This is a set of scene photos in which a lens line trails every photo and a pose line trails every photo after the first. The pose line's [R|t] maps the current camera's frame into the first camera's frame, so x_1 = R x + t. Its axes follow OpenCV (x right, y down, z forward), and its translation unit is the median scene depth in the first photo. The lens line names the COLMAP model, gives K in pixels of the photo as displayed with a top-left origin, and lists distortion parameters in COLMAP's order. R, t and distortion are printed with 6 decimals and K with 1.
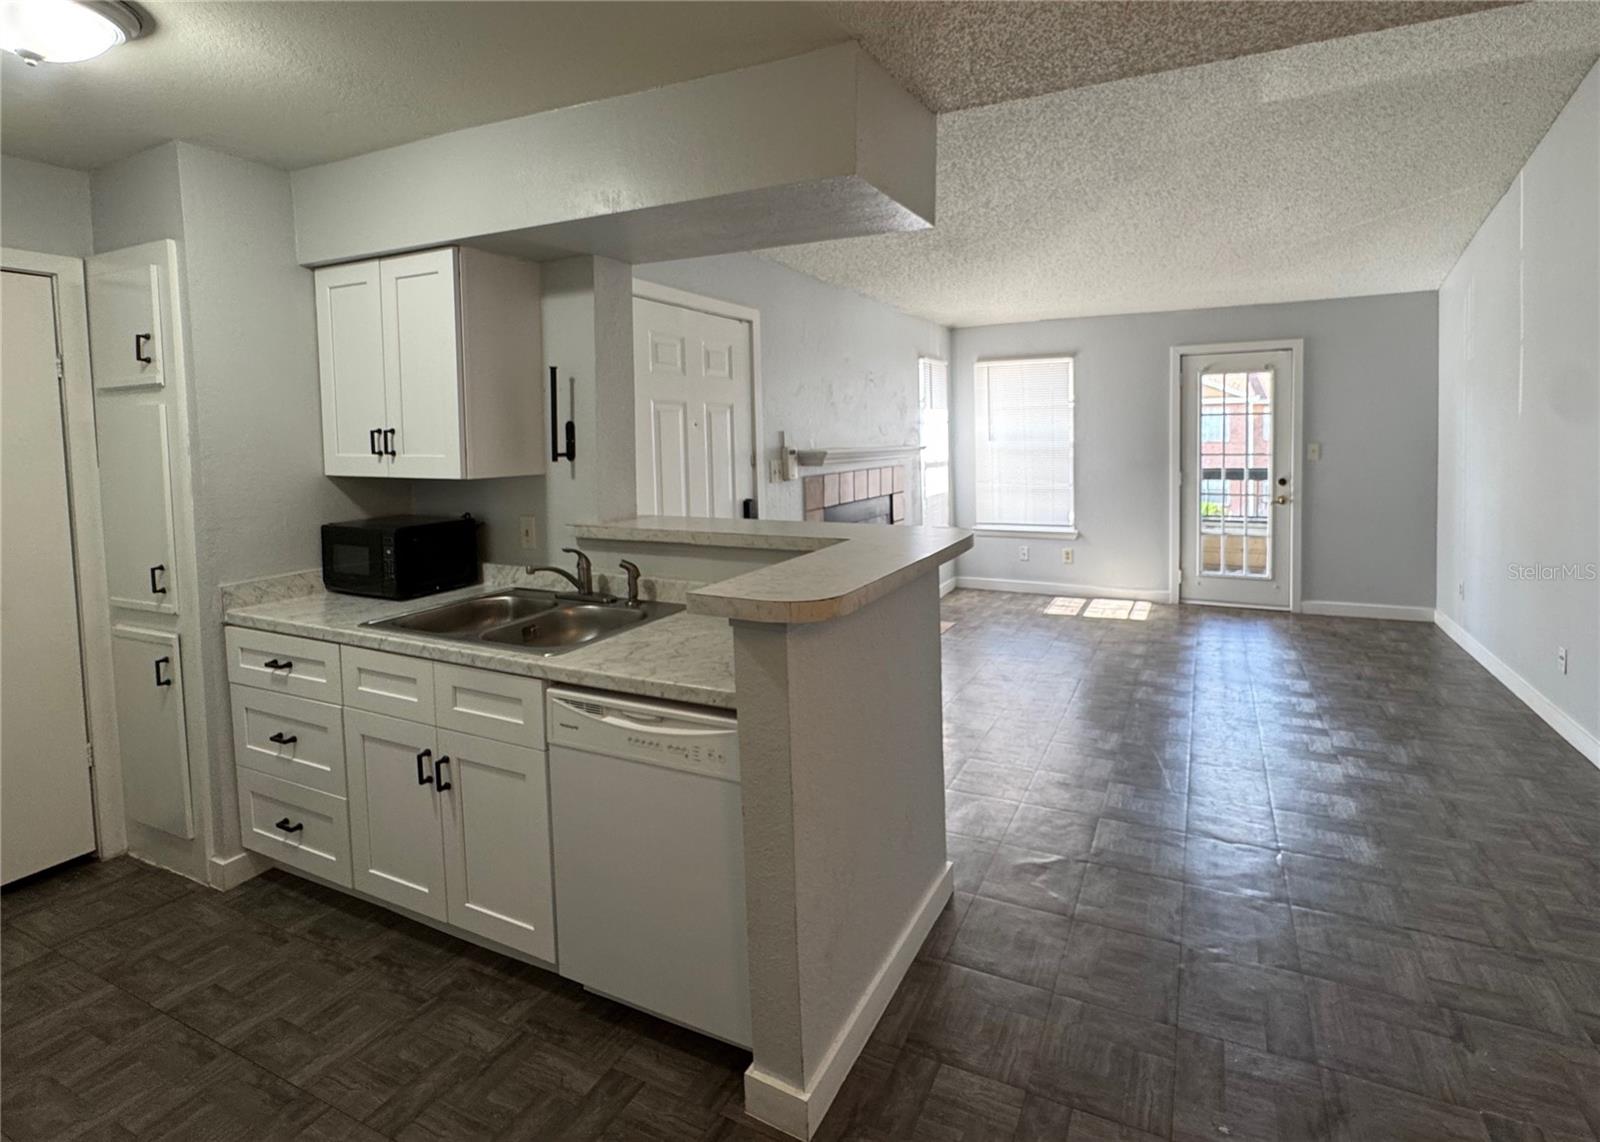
lens RADIAL K [[723.9, 0, 912.6], [0, 723.9, 463.5], [0, 0, 1]] dist [-0.013485, 0.002084]
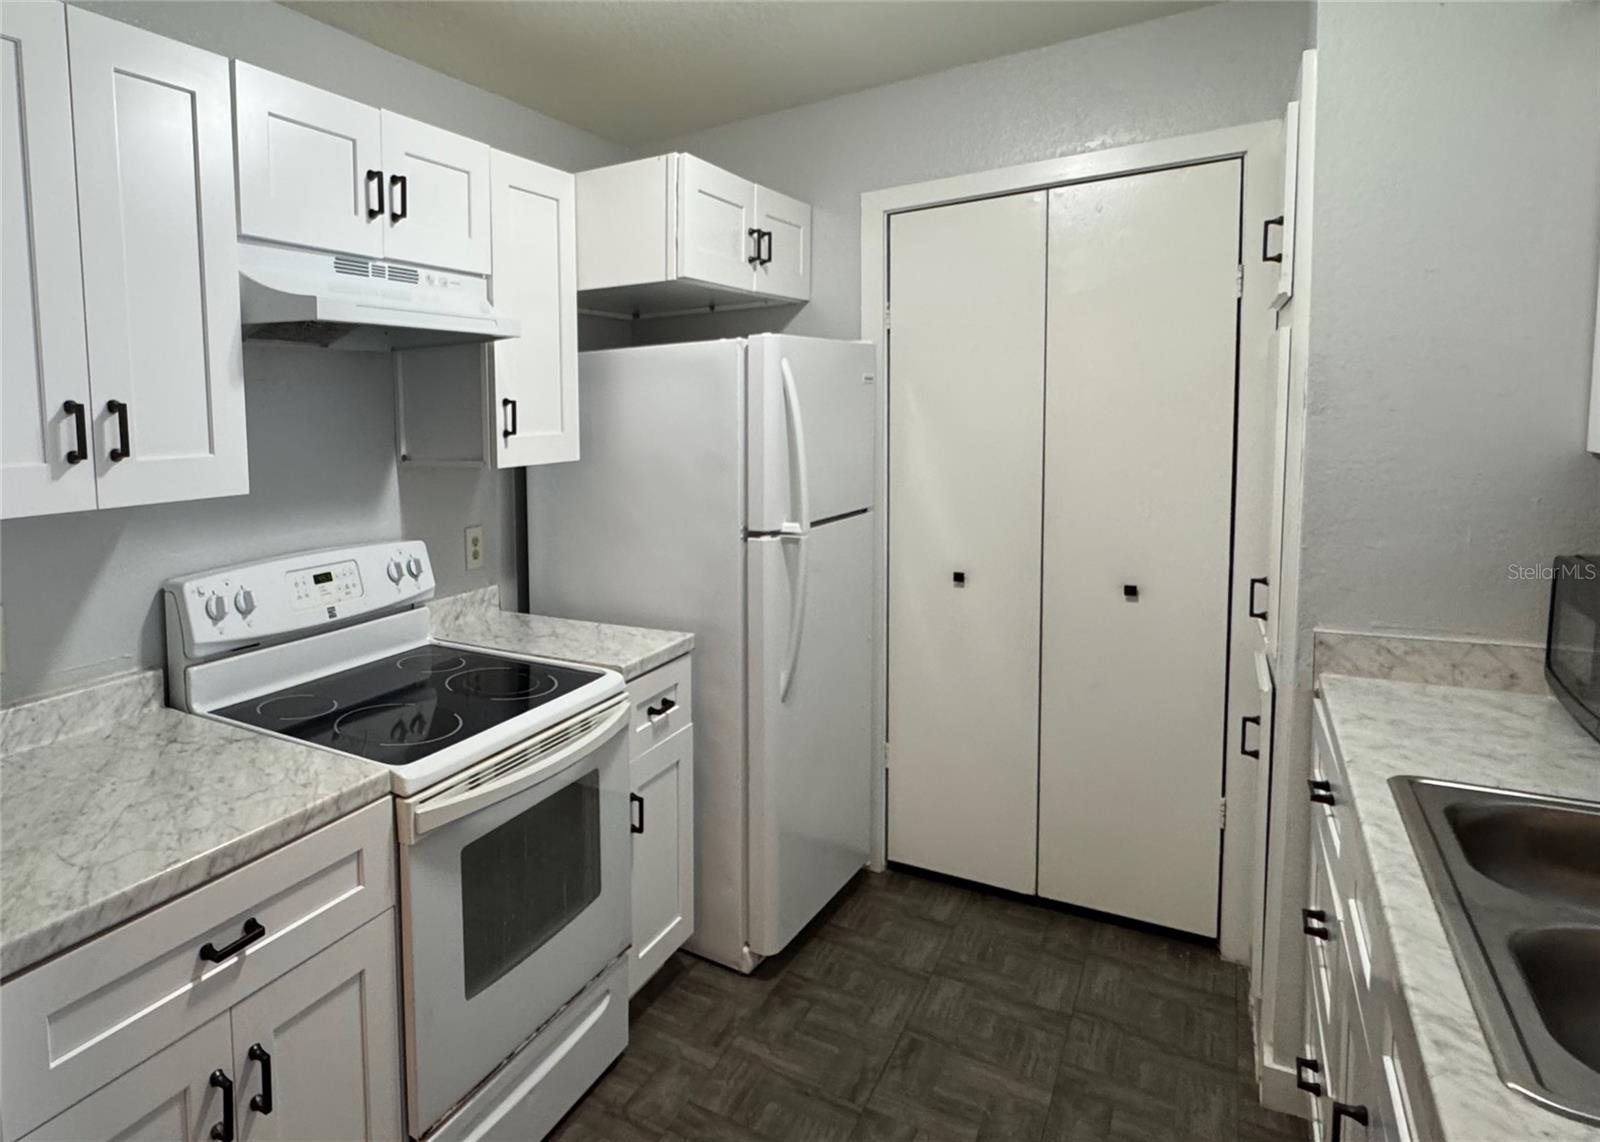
lens RADIAL K [[947.9, 0, 427.5], [0, 947.9, 504.4], [0, 0, 1]] dist [-0.003370, -0.000871]
pose [[-0.303401, 0.107086, -0.946827, -0.005853], [0.000052, 0.993667, 0.112367, -0.010974], [0.952863, 0.034043, -0.301485, 0.285438]]
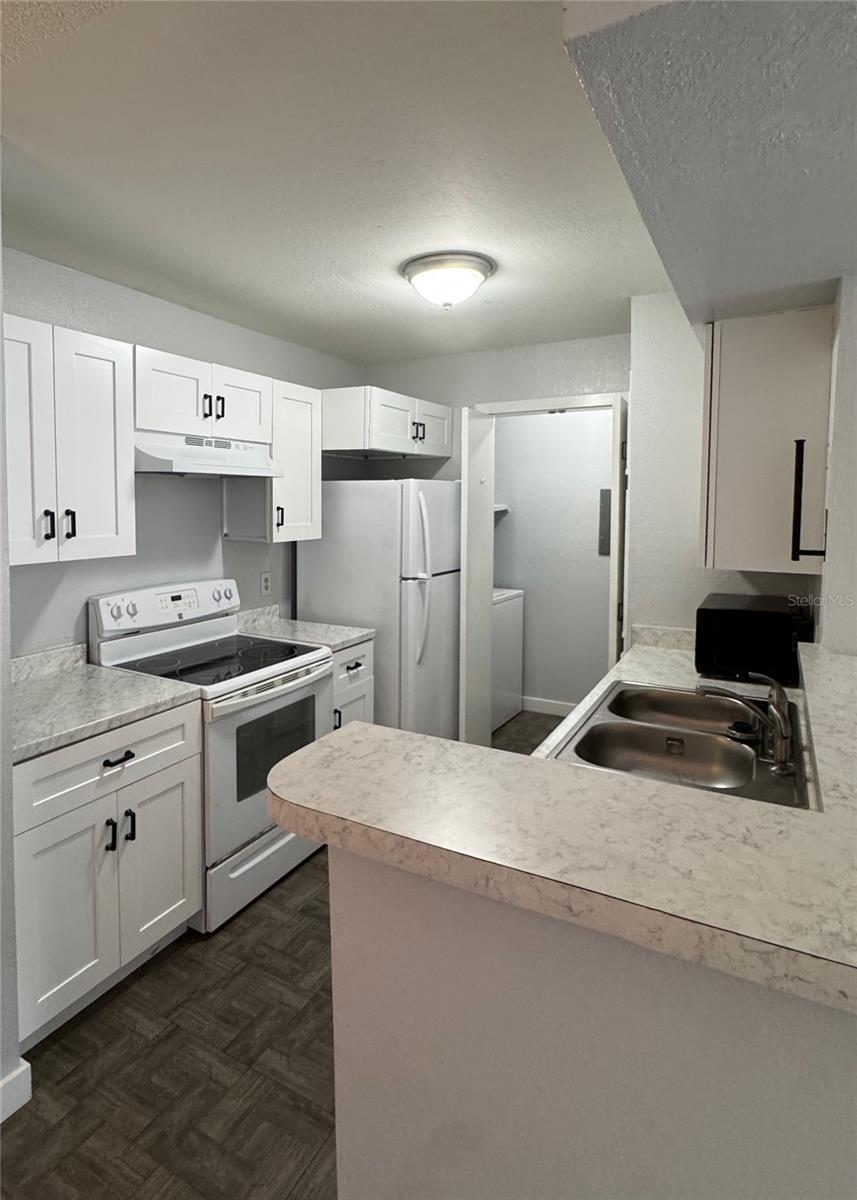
lens RADIAL K [[654.2, 0, 392.6], [0, 654.2, 535.7], [0, 0, 1]] dist [-0.005631, 0.001766]
pose [[-0.133690, 0.071432, -0.988445, 0.156631], [-0.042574, 0.996064, 0.077740, -0.038869], [0.990108, 0.052475, -0.130123, 0.380450]]
